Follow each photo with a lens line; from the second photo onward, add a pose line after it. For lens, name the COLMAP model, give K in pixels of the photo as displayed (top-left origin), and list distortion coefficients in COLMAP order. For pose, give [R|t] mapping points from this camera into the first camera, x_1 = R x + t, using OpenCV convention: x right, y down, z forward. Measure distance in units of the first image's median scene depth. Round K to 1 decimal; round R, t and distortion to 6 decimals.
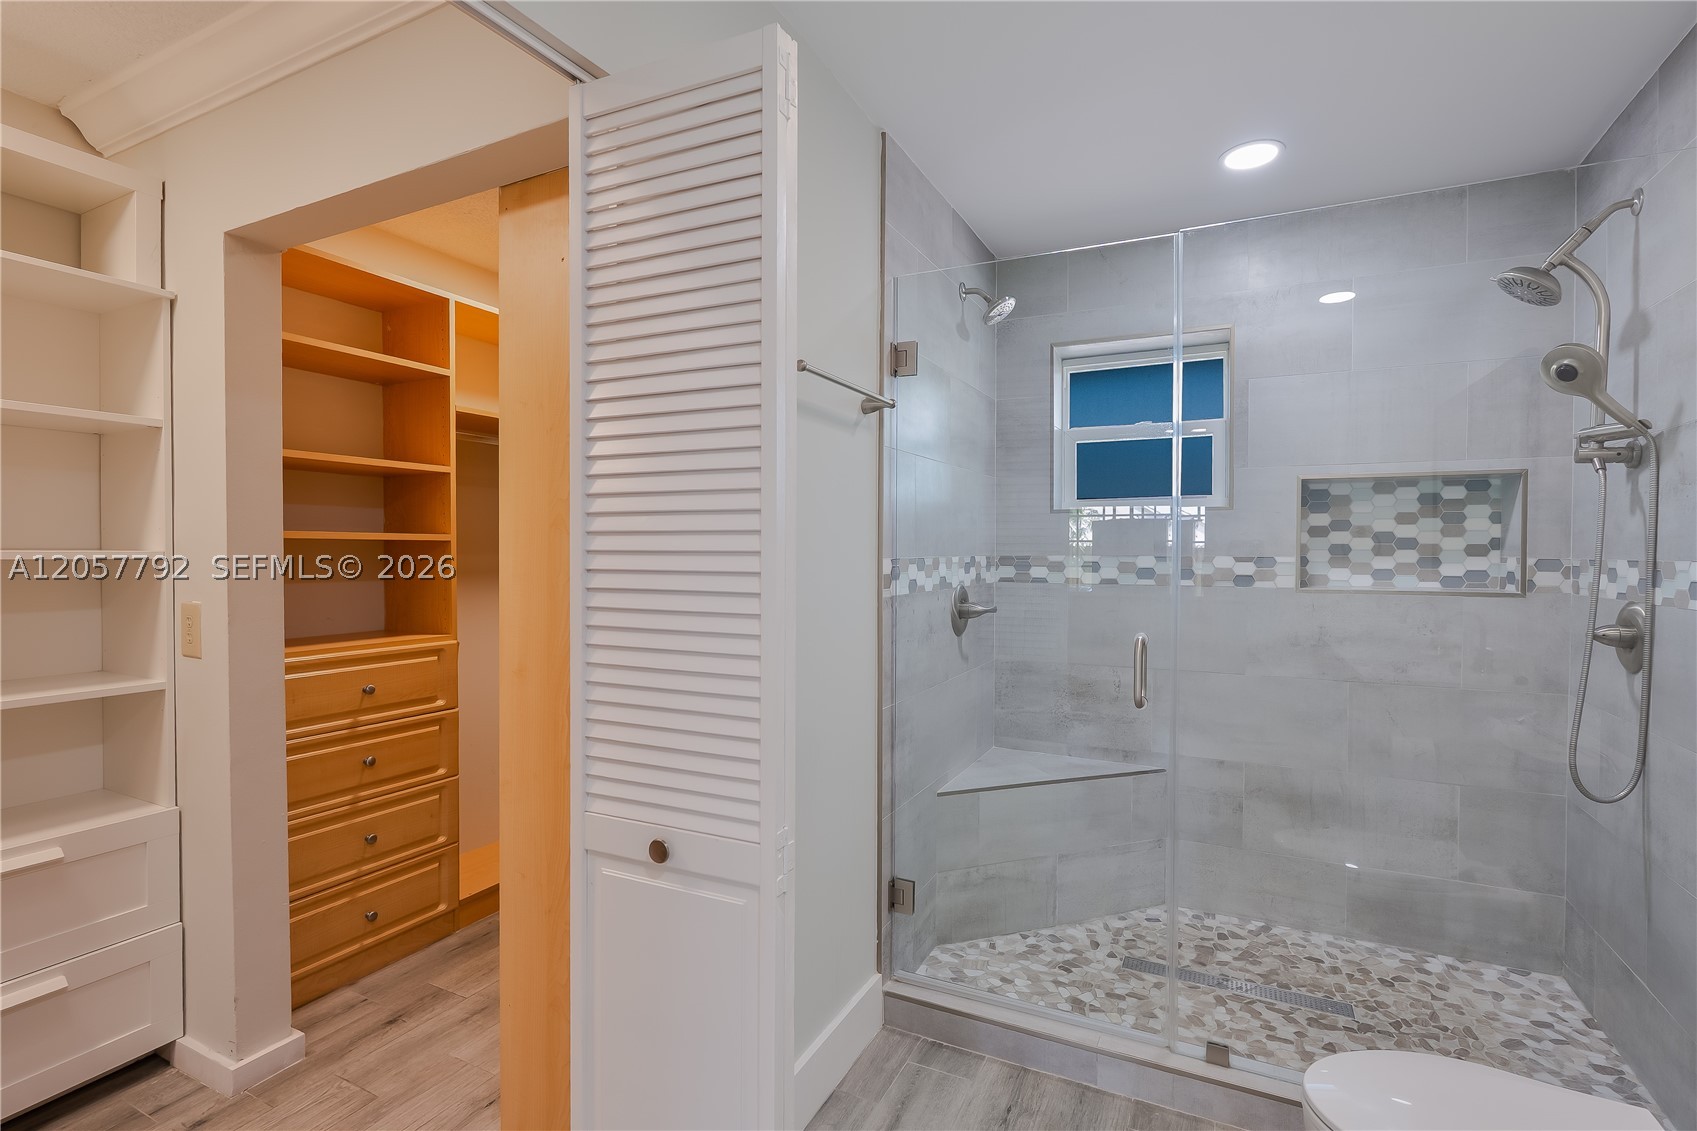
lens RADIAL K [[783.3, 0, 863.0], [0, 783.3, 563.5], [0, 0, 1]] dist [-0.014510, 0.002796]
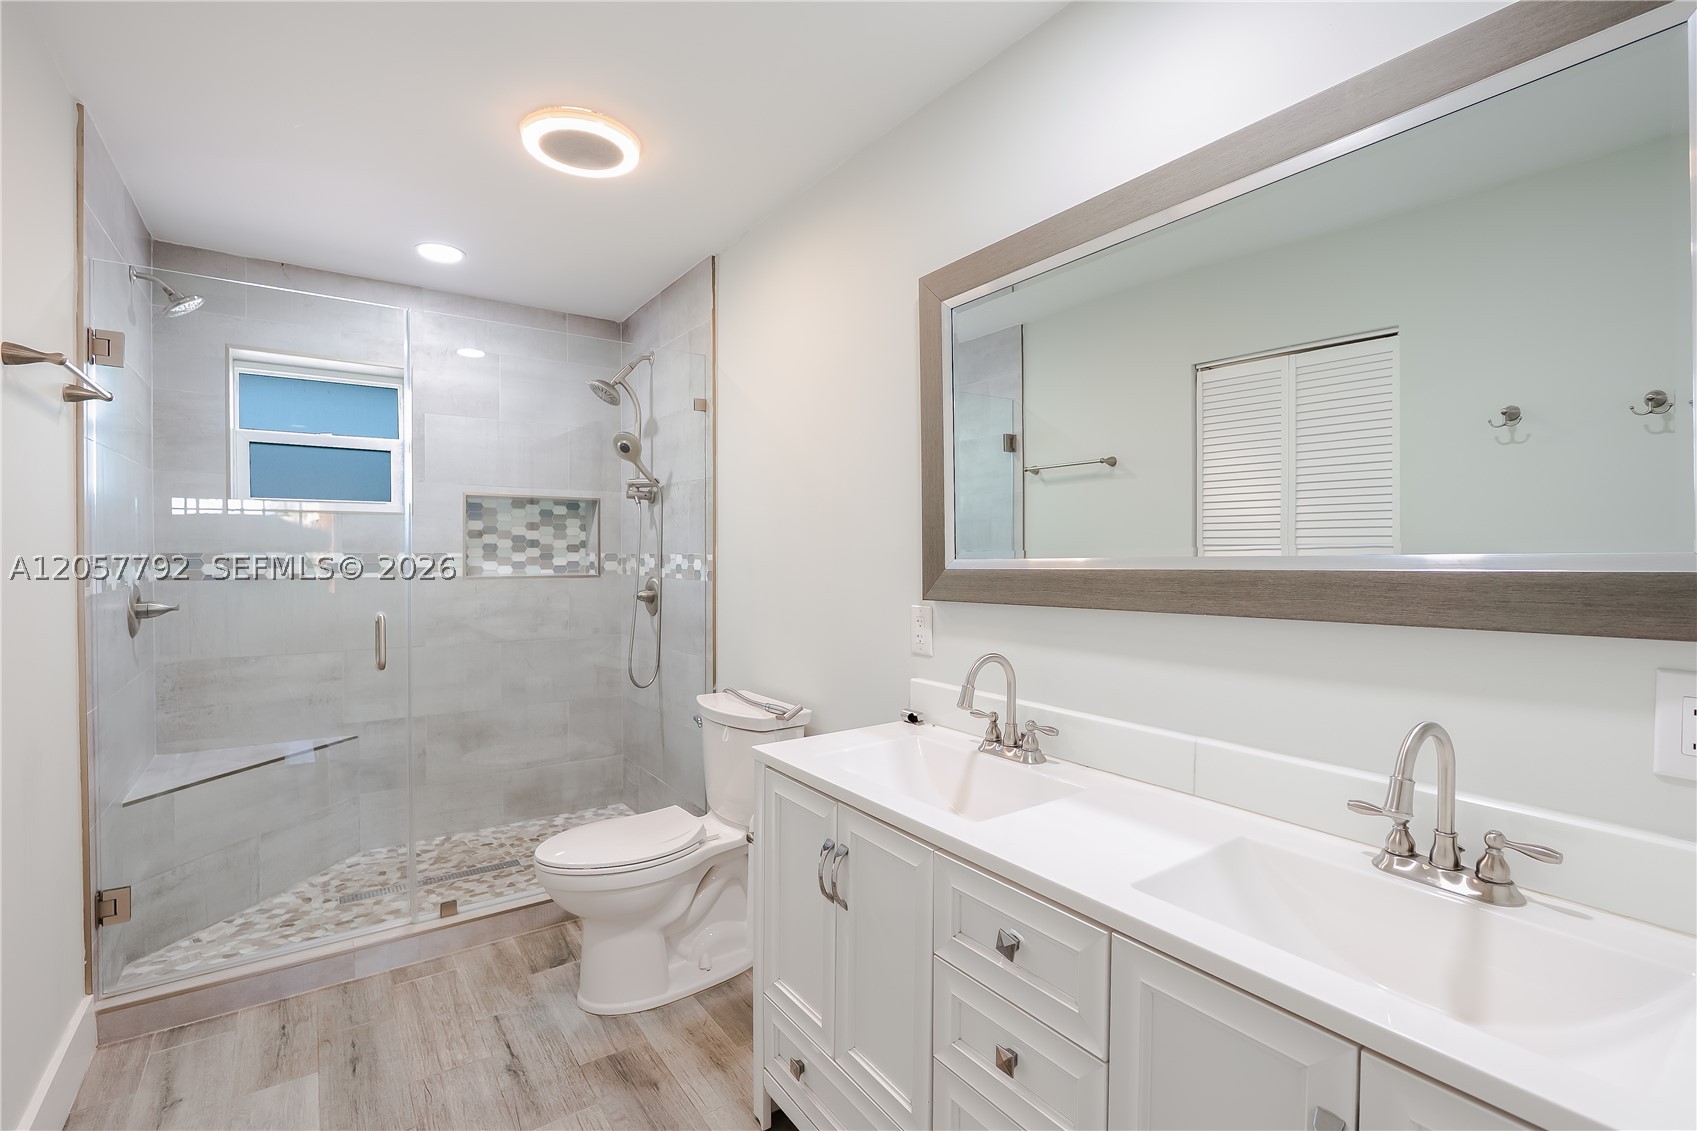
lens RADIAL K [[783.3, 0, 859.8], [0, 783.3, 565.5], [0, 0, 1]] dist [-0.014510, 0.002796]
pose [[0.469310, -0.016479, 0.882880, -0.319811], [0.013282, 0.999844, 0.011602, 0.006649], [-0.882934, 0.006282, 0.469456, -0.236377]]
